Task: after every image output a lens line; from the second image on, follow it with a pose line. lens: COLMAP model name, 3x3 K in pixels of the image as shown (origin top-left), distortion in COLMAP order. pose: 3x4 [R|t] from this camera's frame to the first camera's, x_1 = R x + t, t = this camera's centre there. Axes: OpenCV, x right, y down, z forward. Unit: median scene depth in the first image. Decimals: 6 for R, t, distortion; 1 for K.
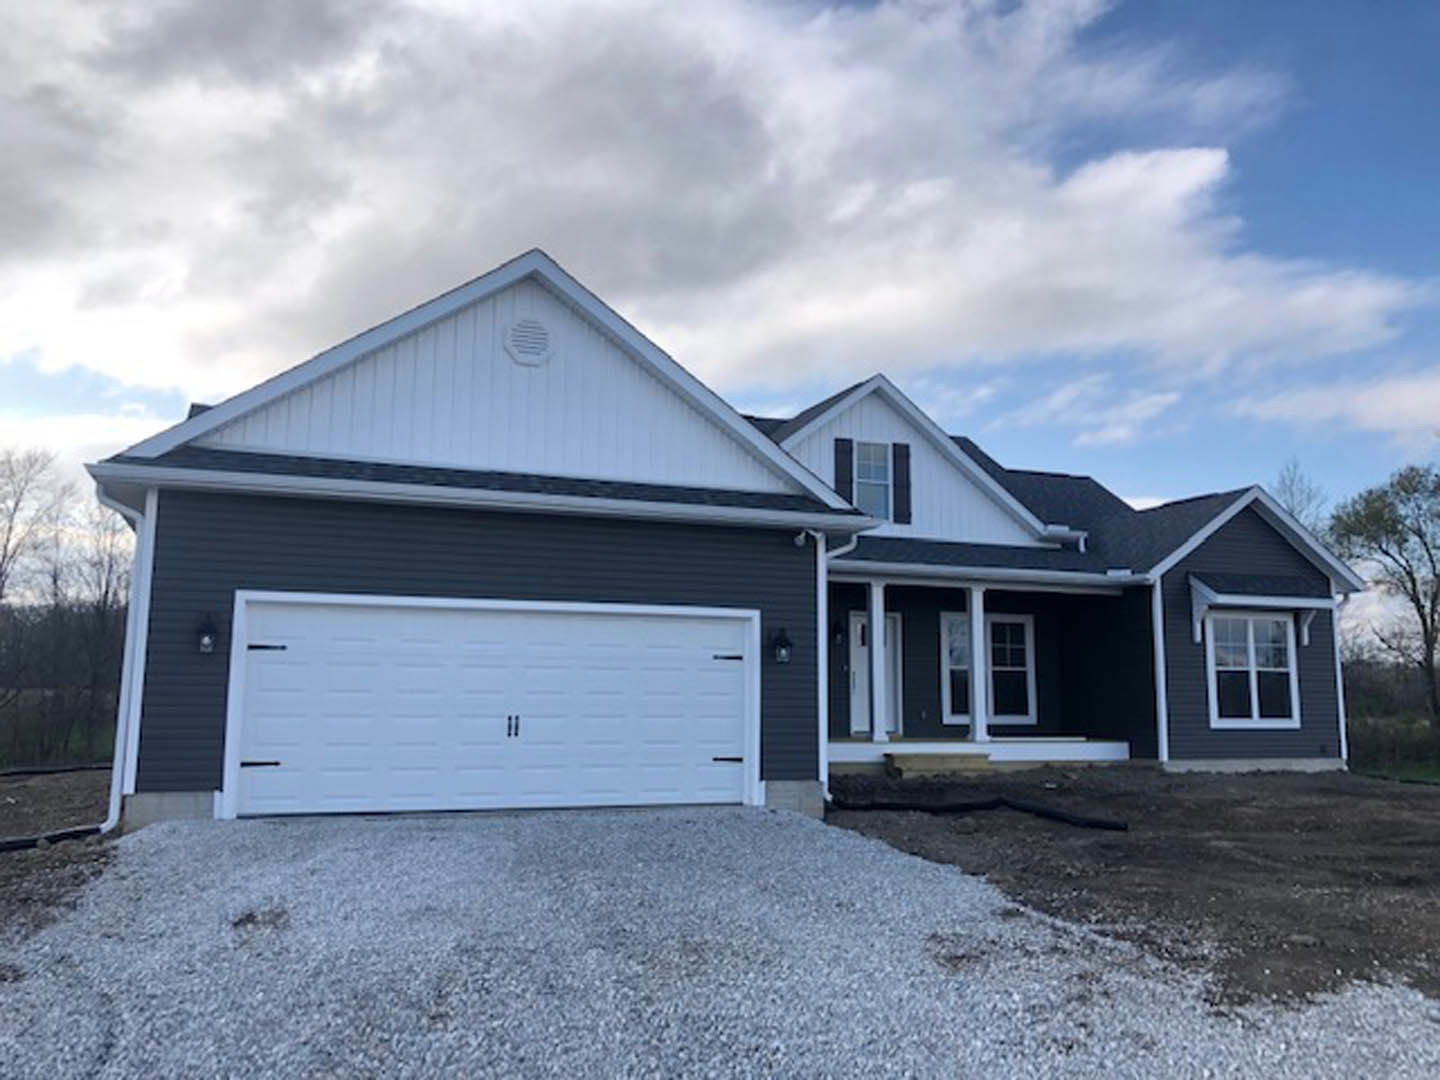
lens RADIAL K [[1192.9, 0, 721.8], [0, 1192.9, 530.5], [0, 0, 1]] dist [0.042496, -0.000392]
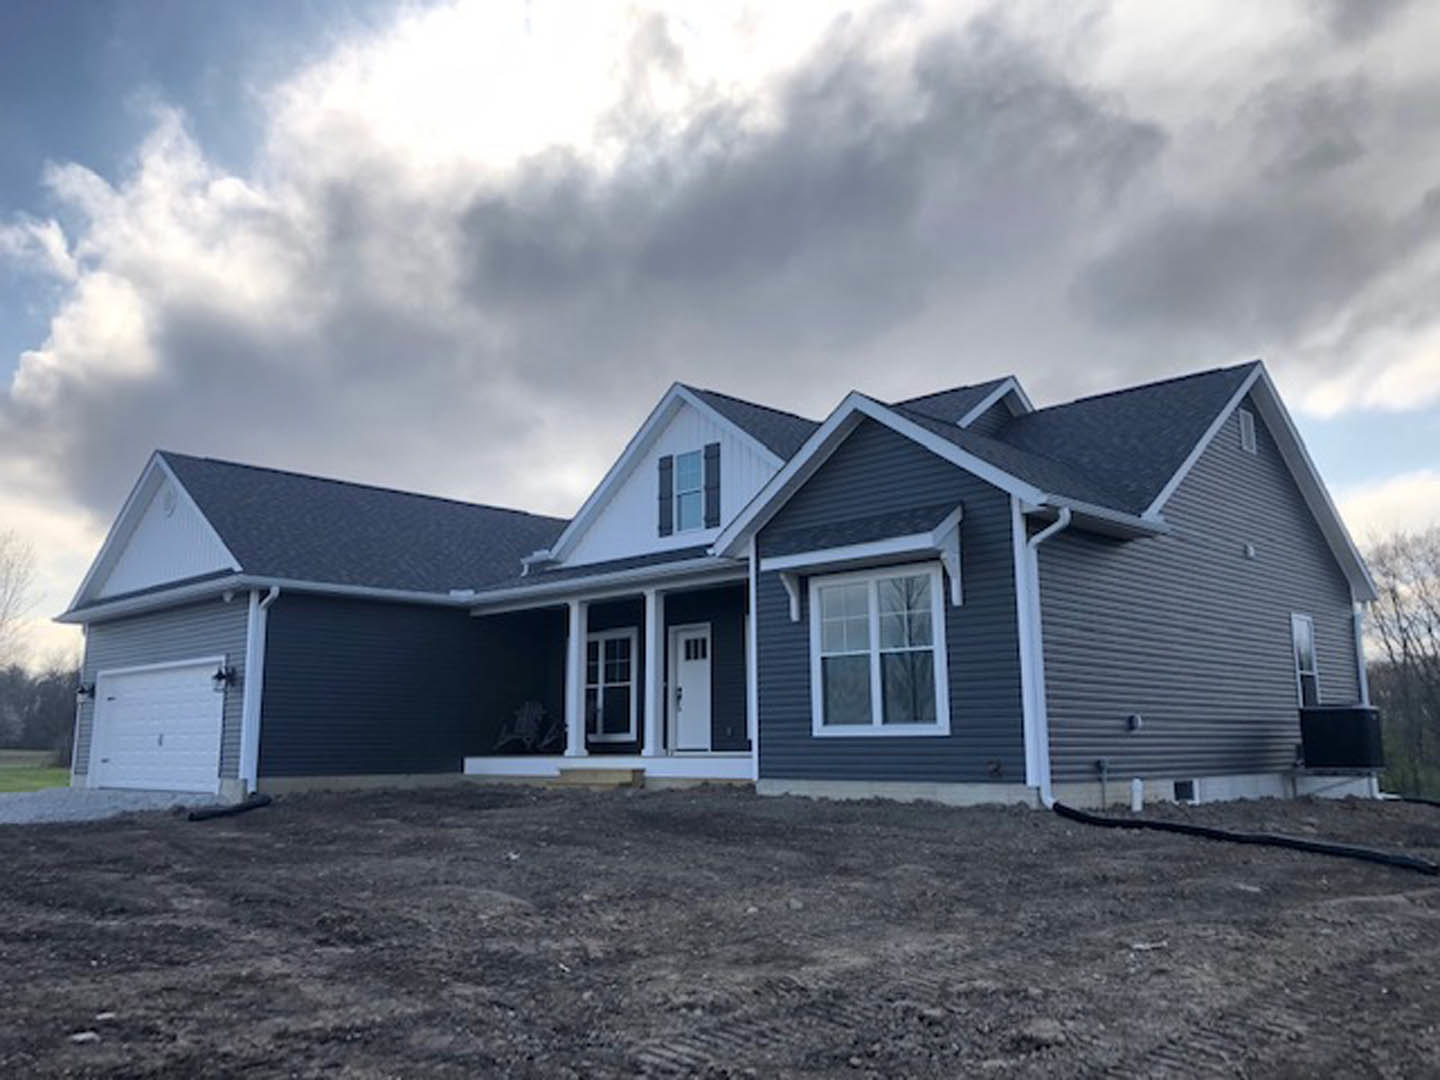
lens RADIAL K [[1192.9, 0, 721.8], [0, 1192.9, 530.5], [0, 0, 1]] dist [0.042496, -0.000392]
pose [[0.387957, -0.174692, -0.904971, 1.032326], [0.130529, 0.982391, -0.133680, 0.126445], [0.912388, -0.066263, 0.403928, 0.642552]]
